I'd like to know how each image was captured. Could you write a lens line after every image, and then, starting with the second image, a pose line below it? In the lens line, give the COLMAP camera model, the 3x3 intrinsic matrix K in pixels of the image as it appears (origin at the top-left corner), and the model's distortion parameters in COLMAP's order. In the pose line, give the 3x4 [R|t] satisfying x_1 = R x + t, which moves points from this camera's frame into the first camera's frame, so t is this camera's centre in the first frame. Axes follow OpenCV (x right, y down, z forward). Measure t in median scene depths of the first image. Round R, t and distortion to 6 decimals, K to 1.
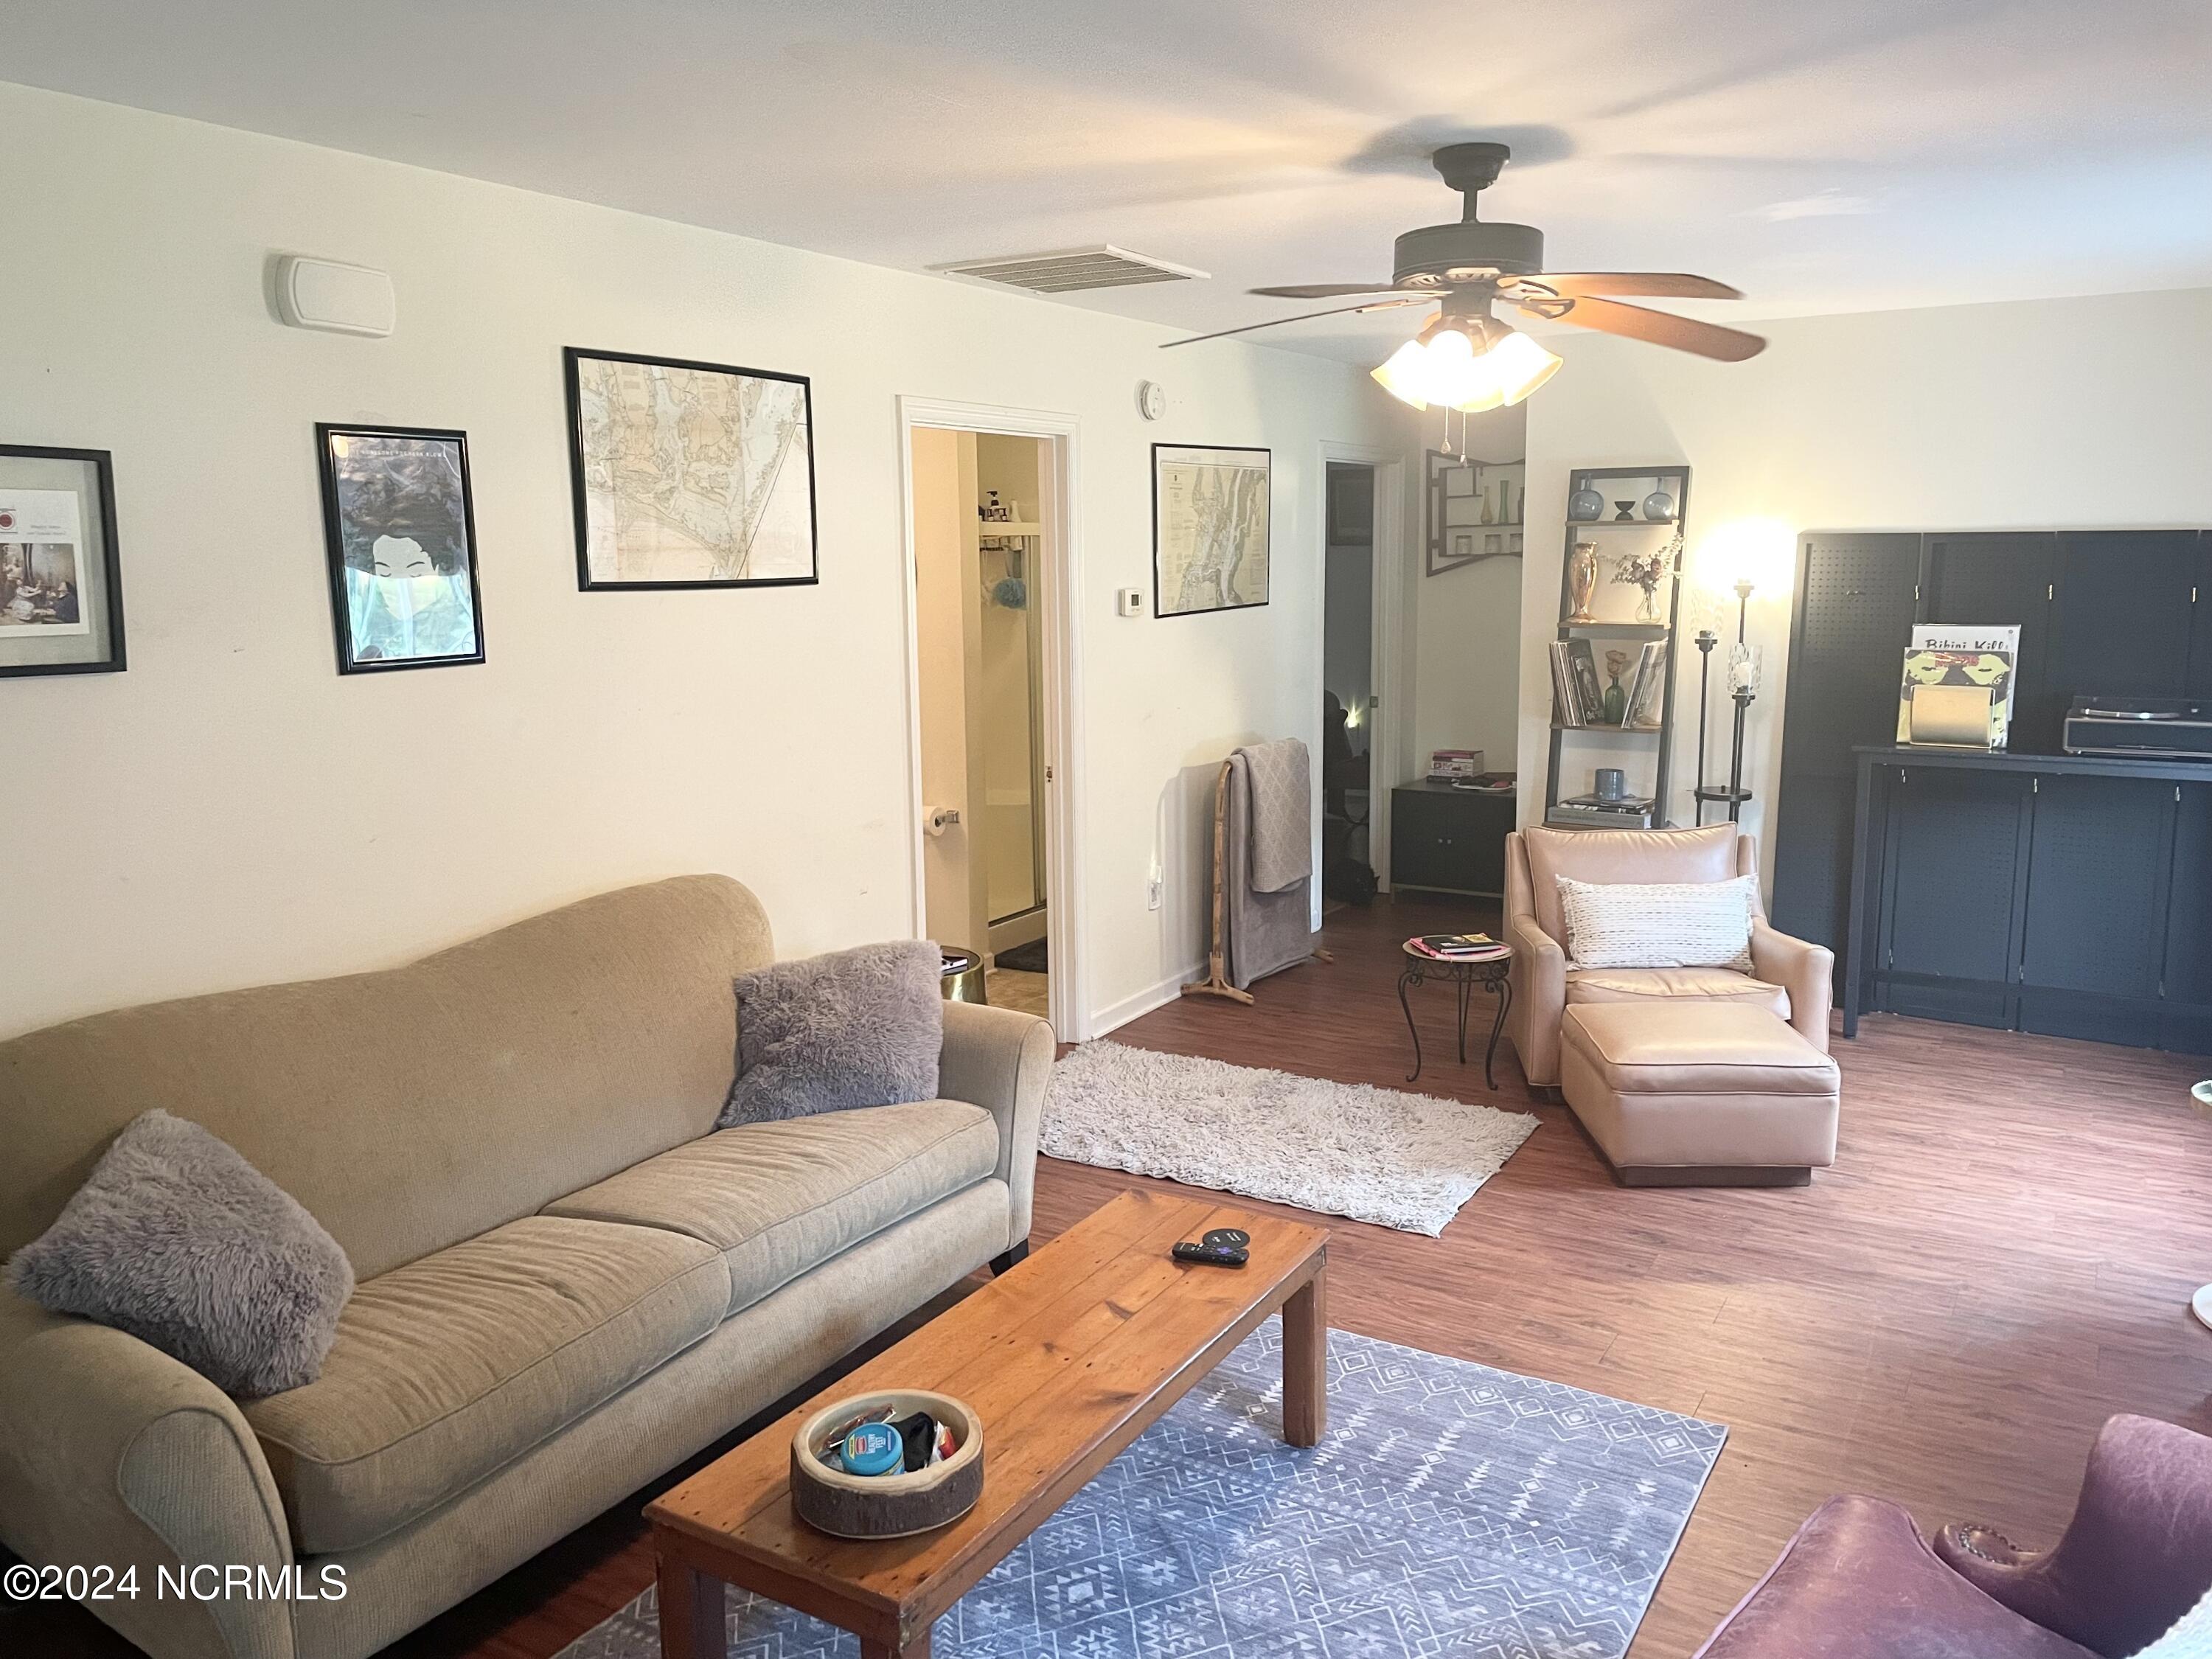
lens RADIAL K [[1678.9, 0, 1123.8], [0, 1678.9, 812.9], [0, 0, 1]] dist [0.084553, -0.104297]
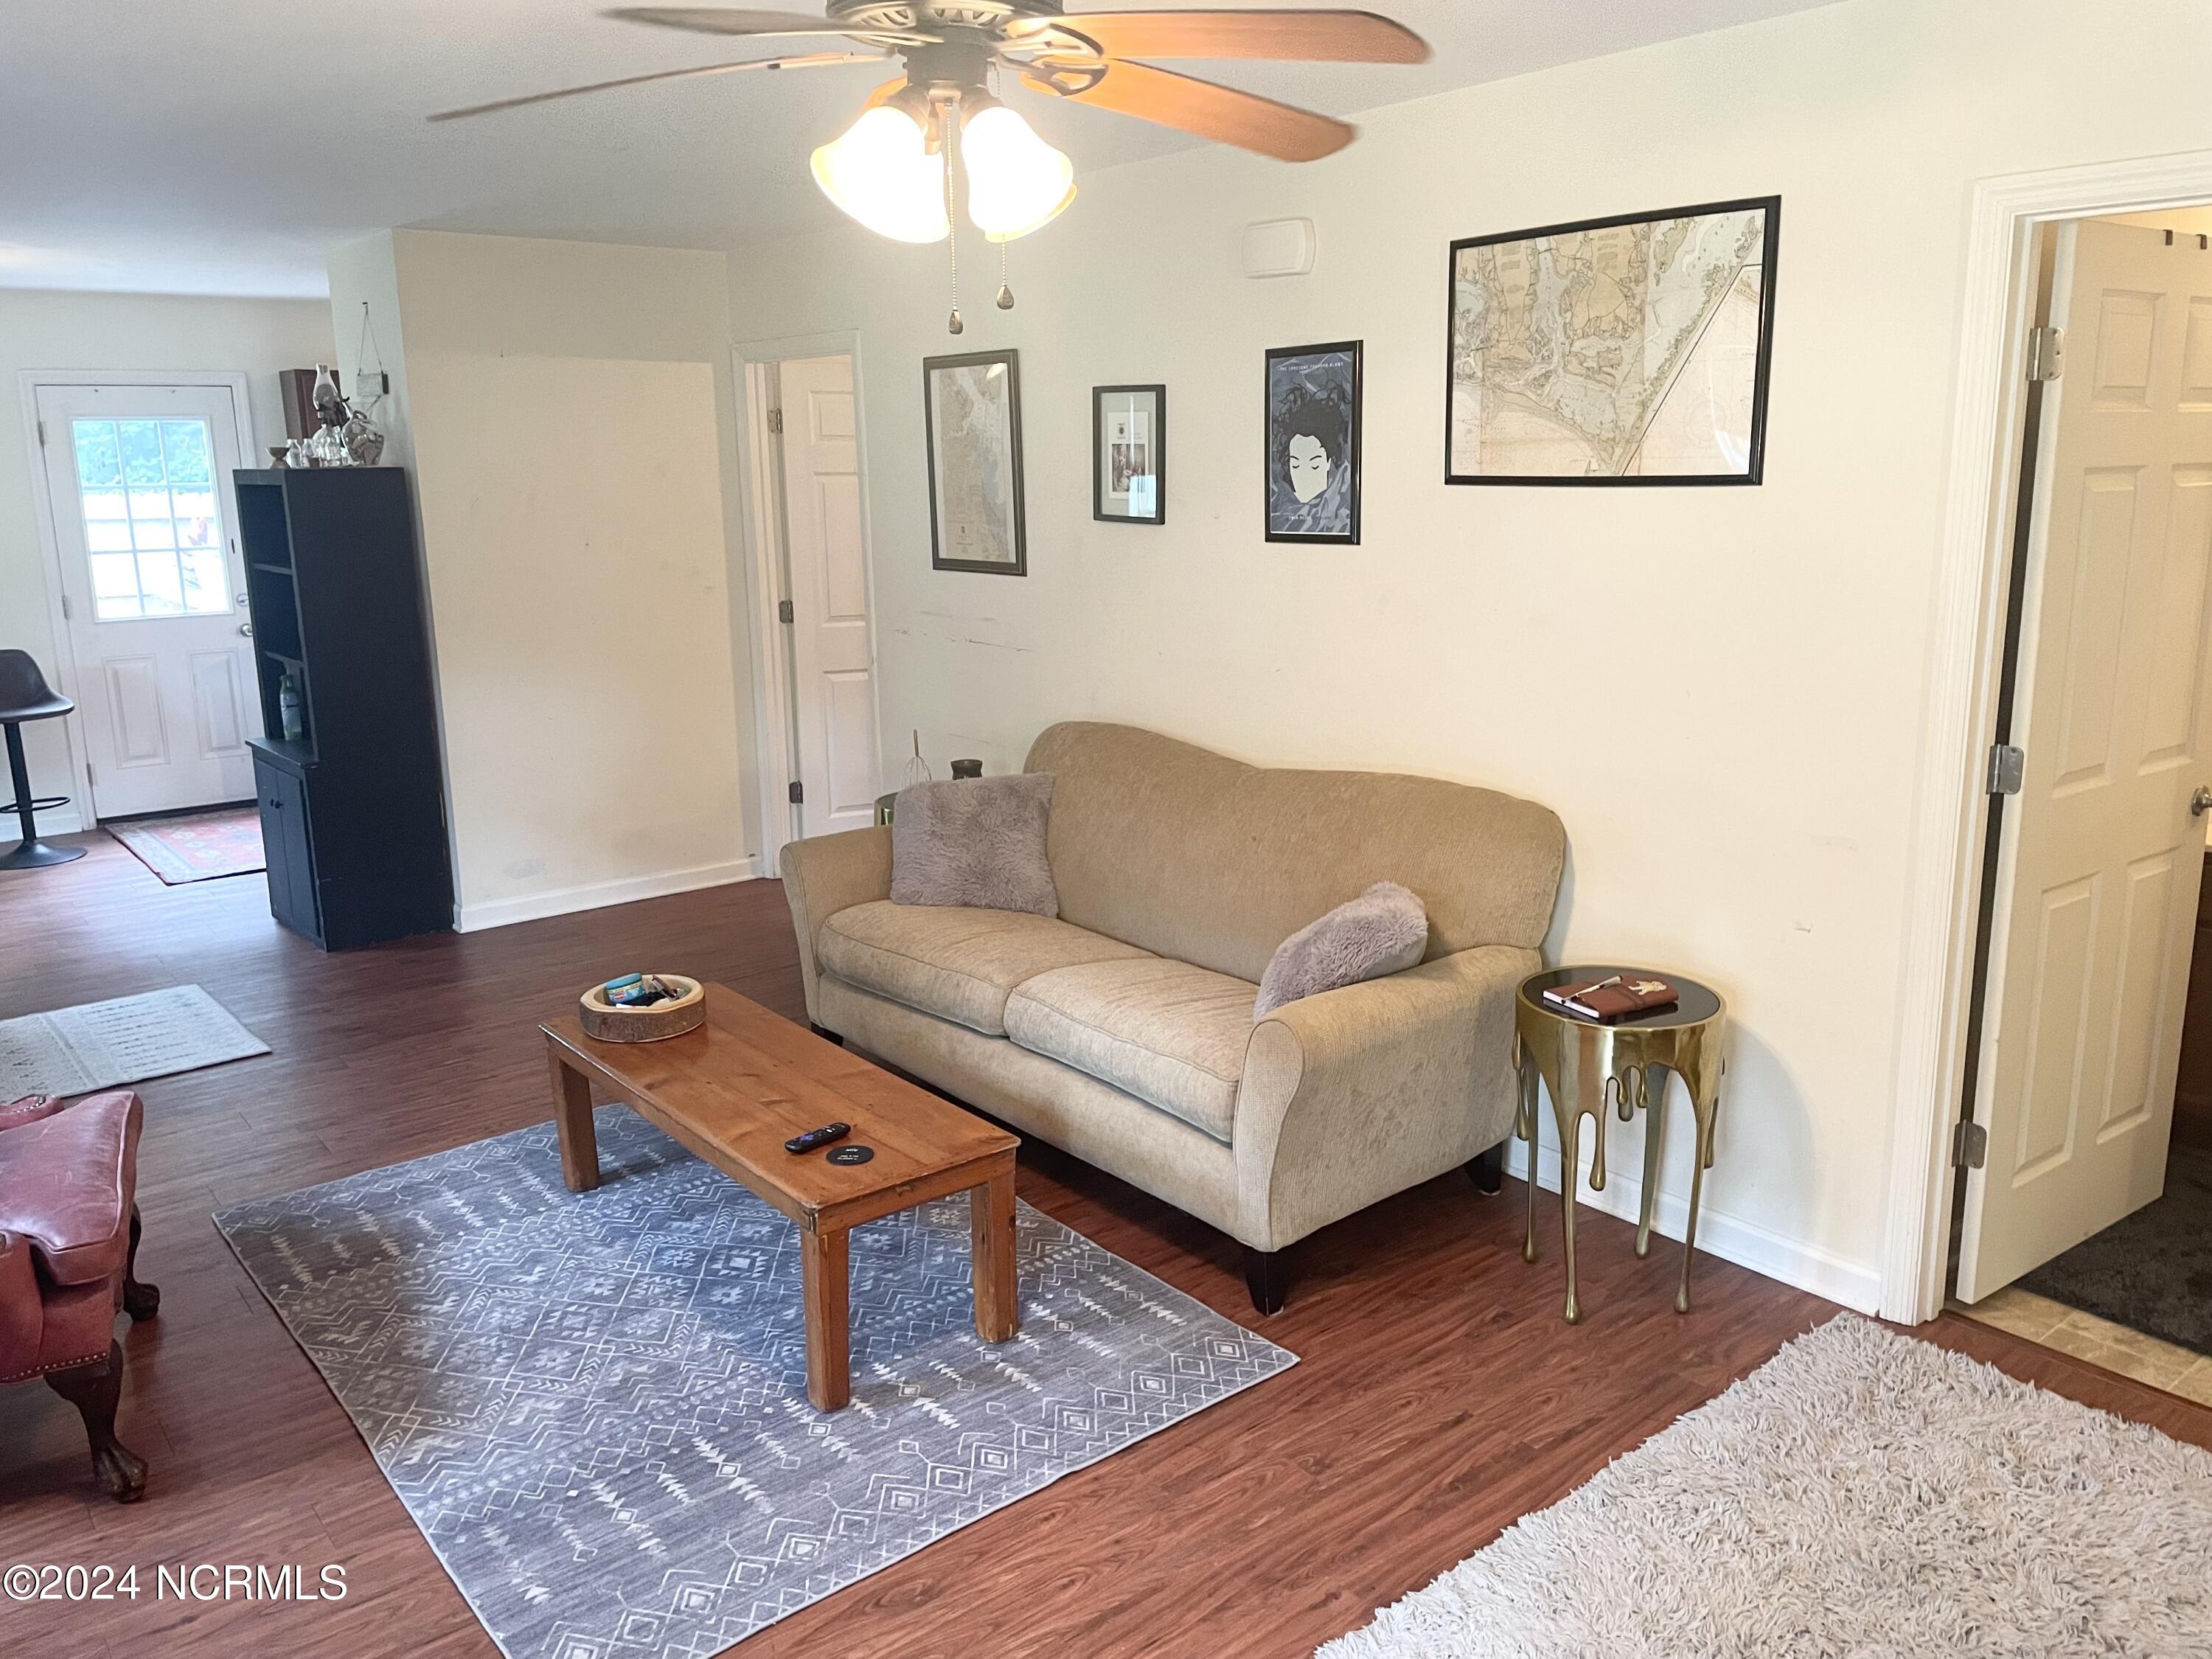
lens RADIAL K [[1678.9, 0, 1115.5], [0, 1678.9, 811.9], [0, 0, 1]] dist [0.084553, -0.104297]
pose [[-0.349159, 0.209884, -0.913256, 0.700088], [-0.129780, 0.954370, 0.268951, -0.183779], [0.928033, 0.212429, -0.305988, 1.127189]]
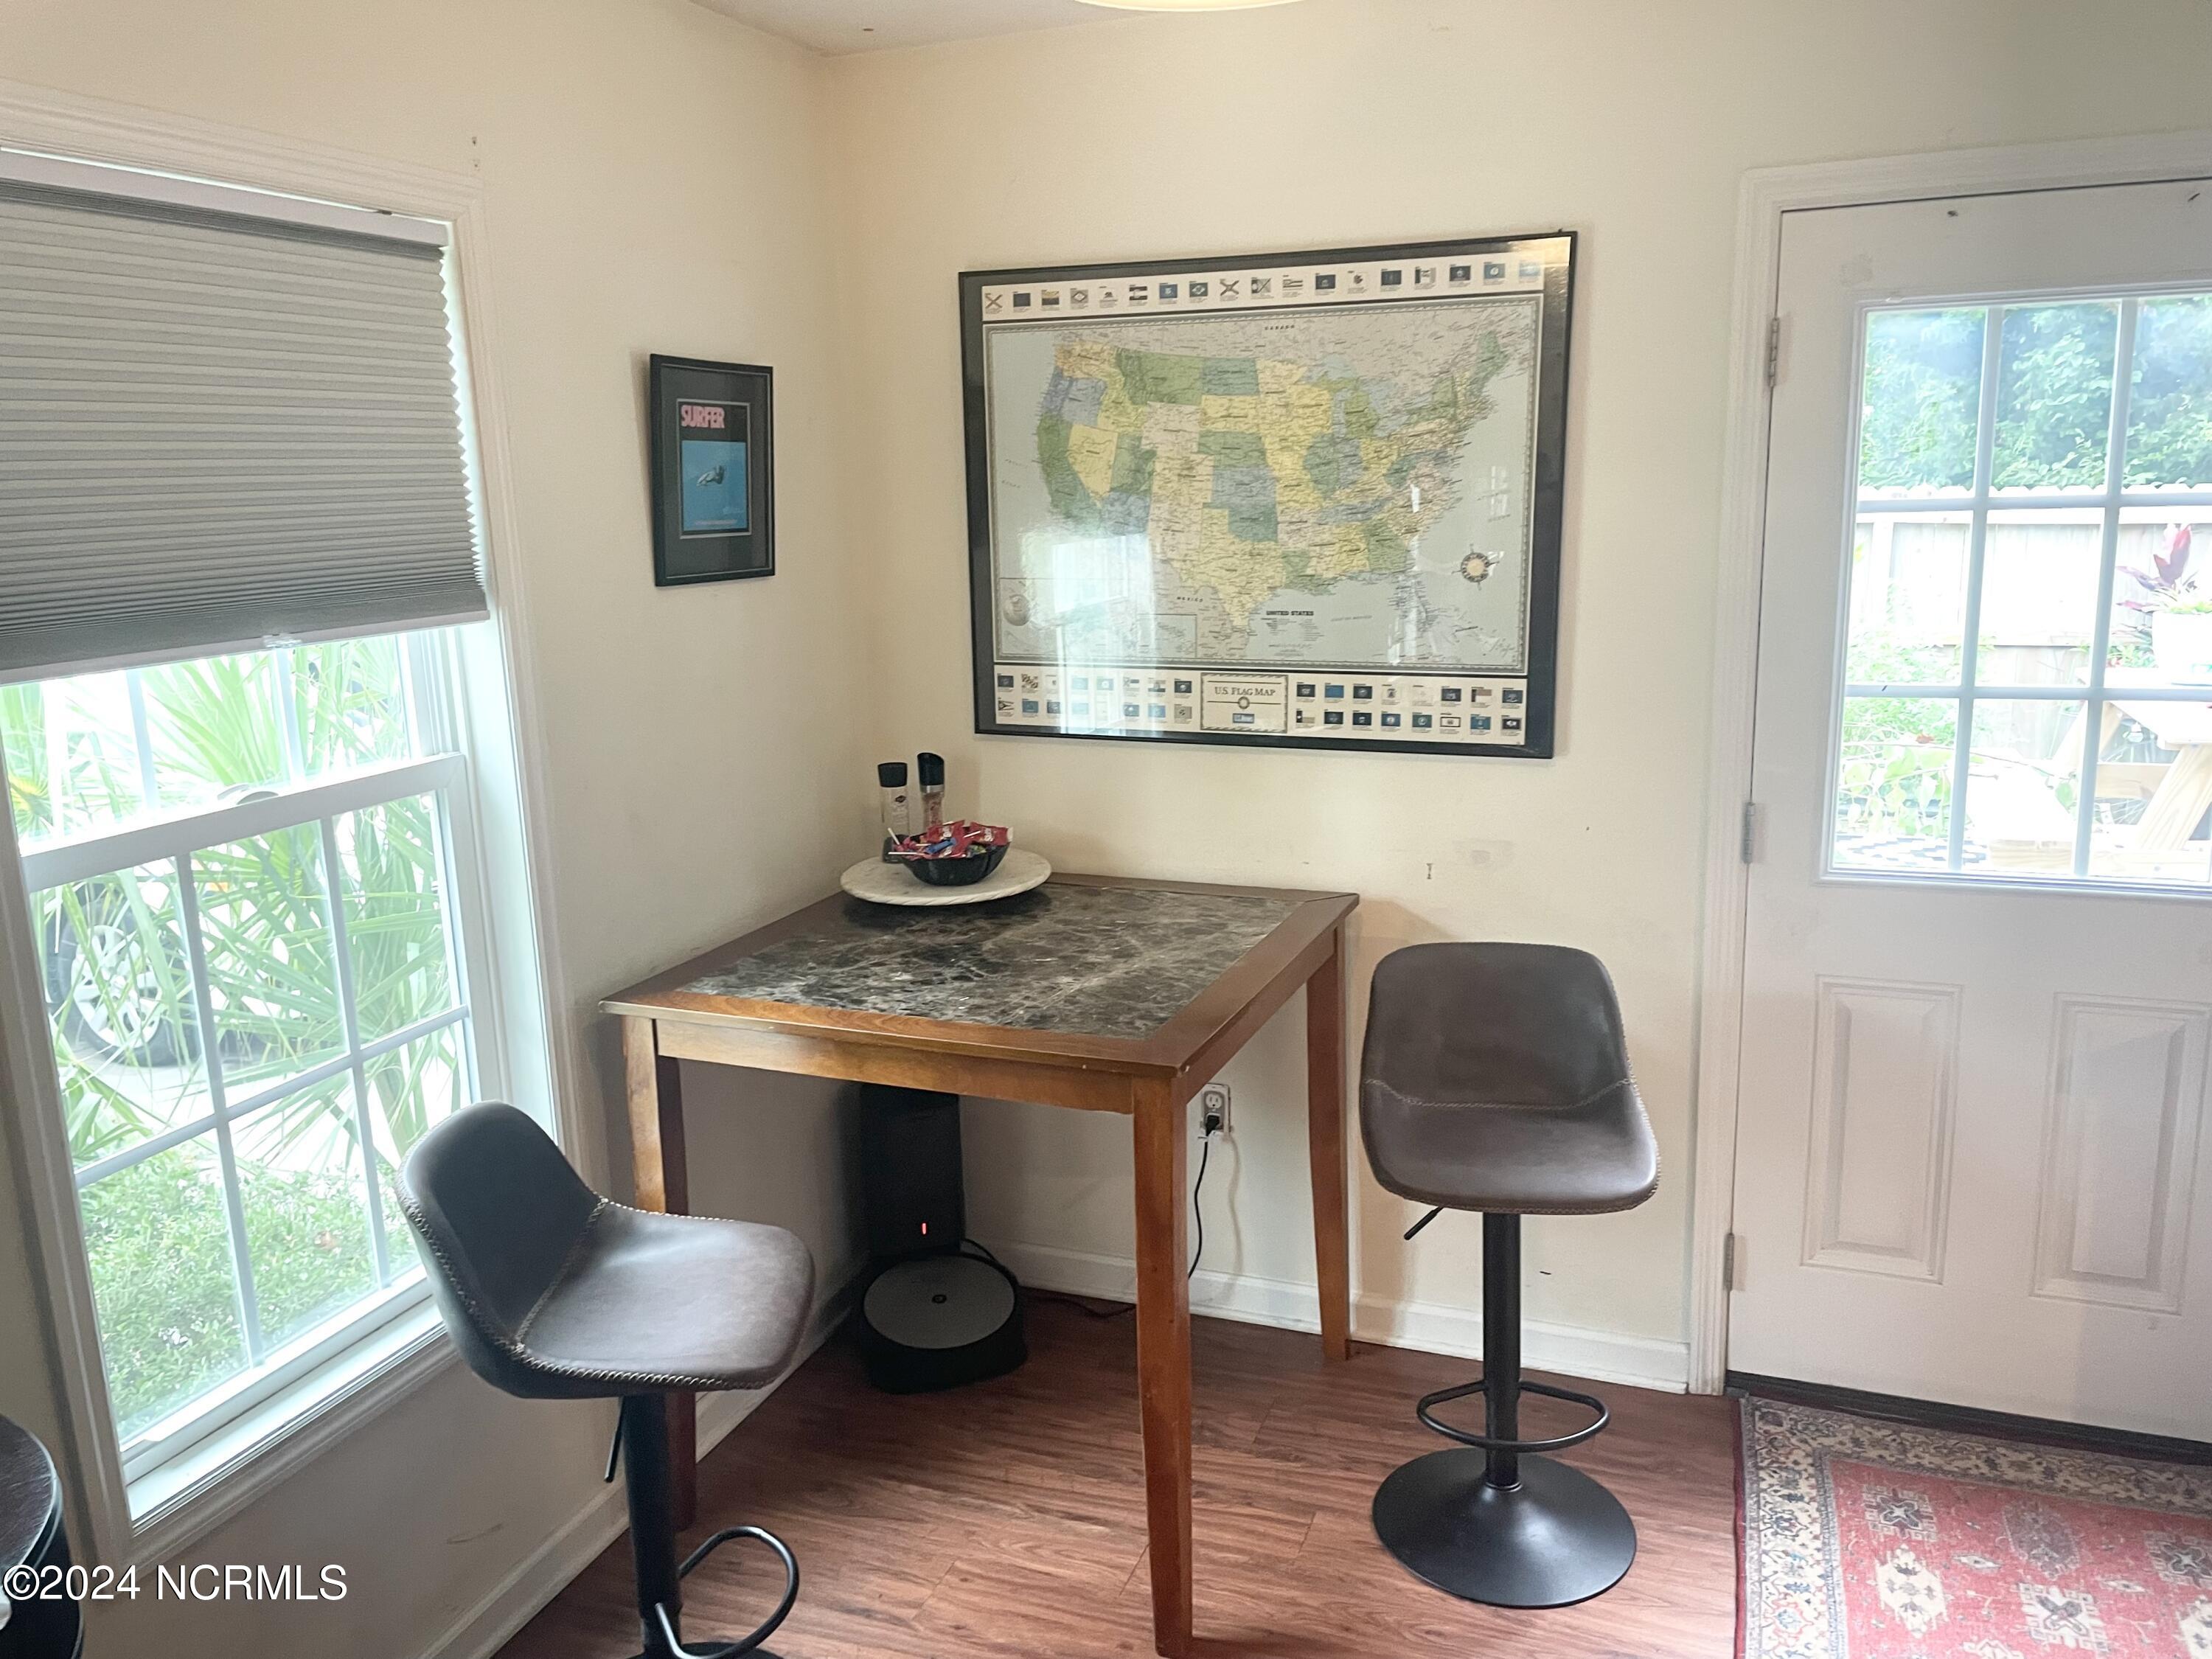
lens RADIAL K [[1678.9, 0, 1102.4], [0, 1678.9, 825.6], [0, 0, 1]] dist [0.084553, -0.104297]
pose [[-0.984169, 0.072006, -0.161945, 0.403135], [0.009444, 0.933756, 0.357786, -0.126954], [0.176980, 0.350592, -0.919654, 0.794303]]
